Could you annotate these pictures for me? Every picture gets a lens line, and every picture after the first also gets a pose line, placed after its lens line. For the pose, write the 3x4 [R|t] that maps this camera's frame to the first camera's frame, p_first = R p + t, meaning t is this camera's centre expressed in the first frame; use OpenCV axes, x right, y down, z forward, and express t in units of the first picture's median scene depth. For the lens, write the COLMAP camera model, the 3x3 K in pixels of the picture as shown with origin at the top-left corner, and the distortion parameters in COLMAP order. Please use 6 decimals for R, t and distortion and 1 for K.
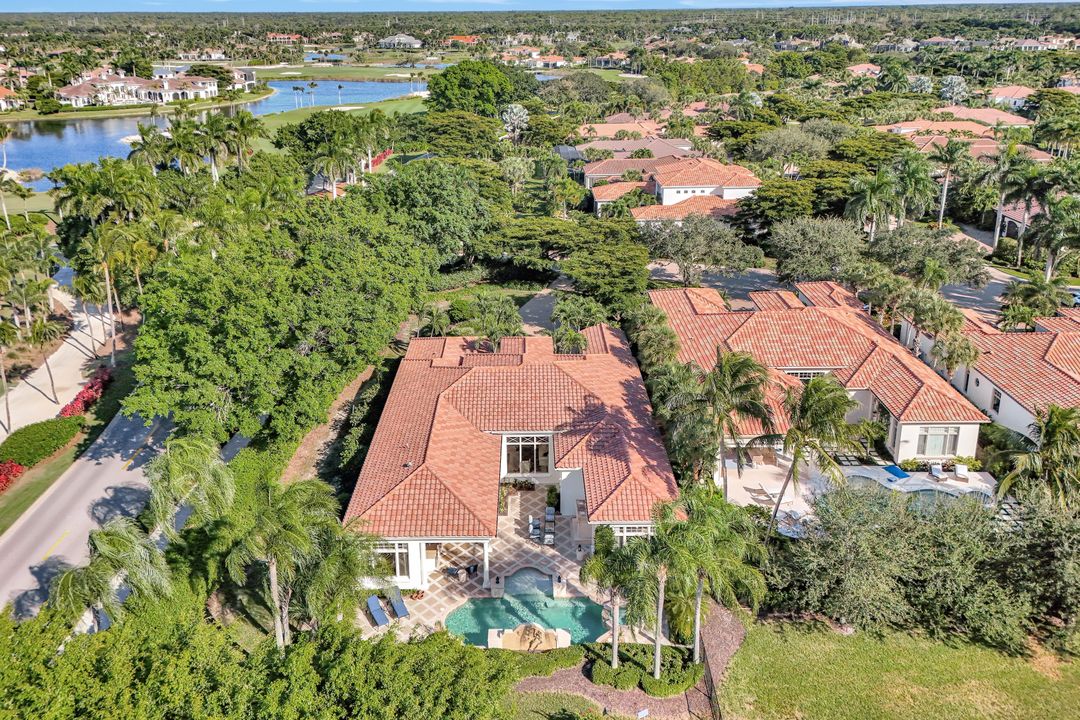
lens RADIAL K [[794.7, 0, 540.6], [0, 794.7, 301.5], [0, 0, 1]] dist [0.101781, -0.086831]
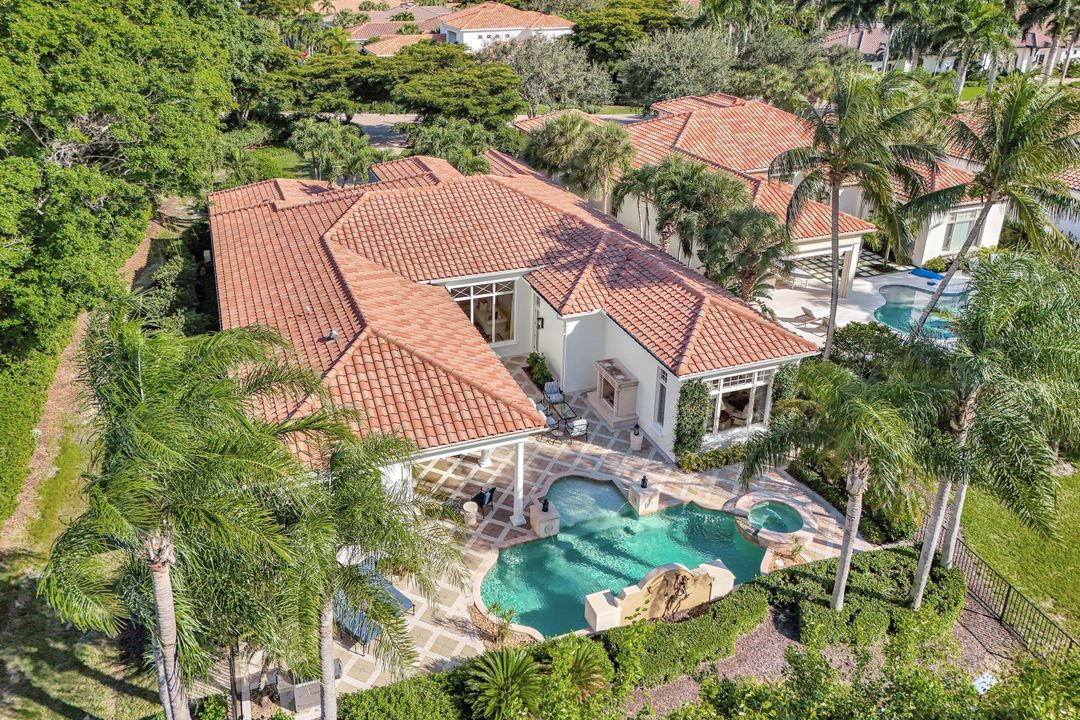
lens RADIAL K [[798.9, 0, 499.8], [0, 798.9, 273.6], [0, 0, 1]] dist [0.079472, -0.001749]
pose [[0.944426, -0.118357, 0.306677, -0.116754], [0.105892, 0.992741, 0.057034, 0.076872], [-0.311201, -0.021389, 0.950104, 0.244390]]
